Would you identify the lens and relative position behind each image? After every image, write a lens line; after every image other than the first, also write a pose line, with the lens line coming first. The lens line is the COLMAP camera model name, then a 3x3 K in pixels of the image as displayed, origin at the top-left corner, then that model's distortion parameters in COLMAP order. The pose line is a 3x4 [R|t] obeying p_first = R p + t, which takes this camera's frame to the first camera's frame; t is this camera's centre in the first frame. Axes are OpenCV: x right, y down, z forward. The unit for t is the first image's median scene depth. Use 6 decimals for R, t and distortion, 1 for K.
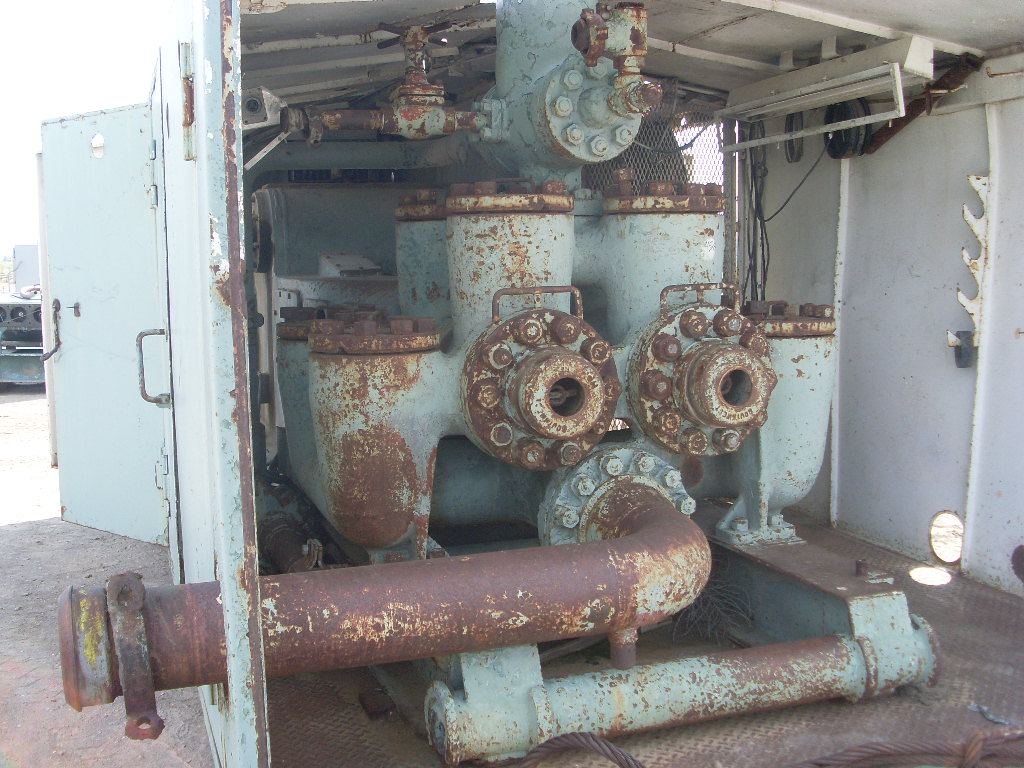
lens RADIAL K [[1150.1, 0, 505.9], [0, 1150.1, 382.2], [0, 0, 1]] dist [-0.135812, 0.000000]
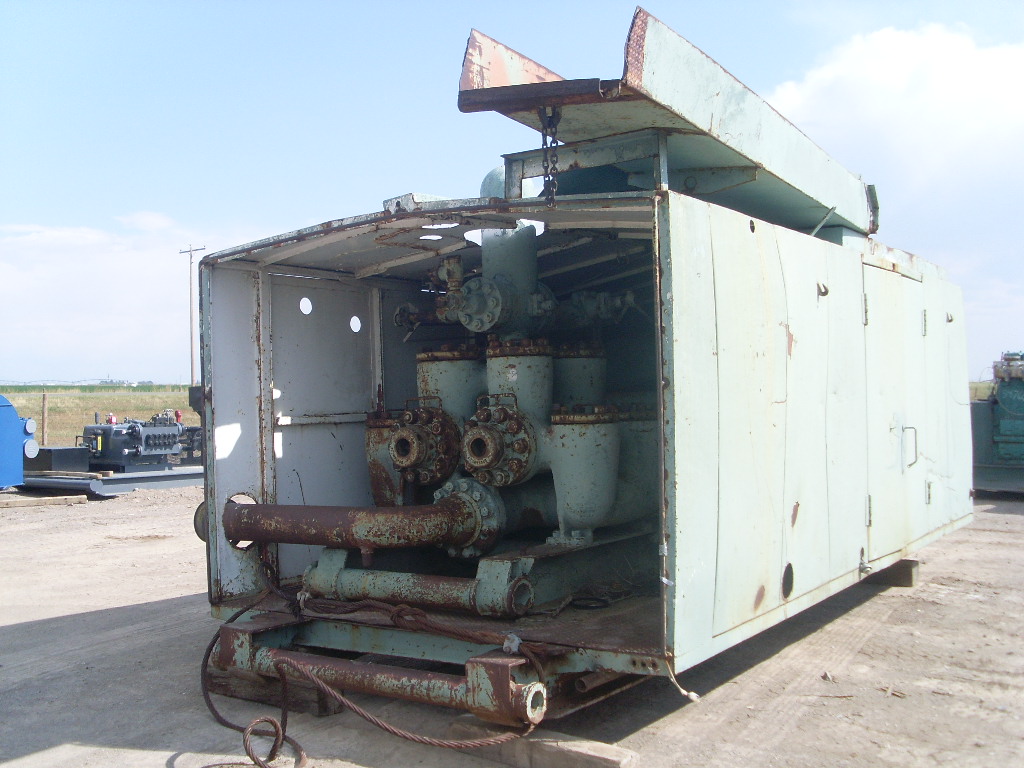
lens RADIAL K [[1150.1, 0, 509.5], [0, 1150.1, 387.4], [0, 0, 1]] dist [-0.135812, 0.000000]
pose [[0.599618, -0.016989, -0.800106, 1.774644], [-0.066056, 0.995313, -0.070638, 0.037234], [0.797555, 0.095207, 0.595685, -0.119340]]
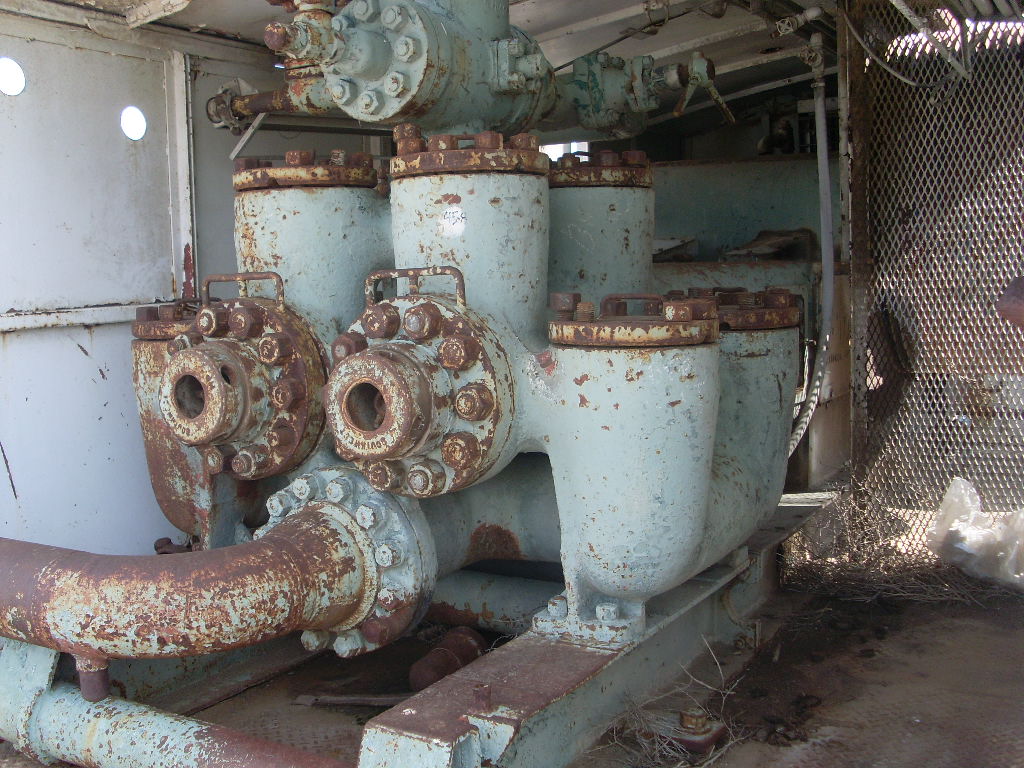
lens RADIAL K [[1150.1, 0, 486.3], [0, 1150.1, 386.7], [0, 0, 1]] dist [-0.135812, 0.000000]
pose [[0.630985, 0.078428, -0.771821, 0.827034], [-0.070201, 0.996568, 0.043873, -0.046684], [0.772612, 0.026500, 0.634325, 0.581597]]
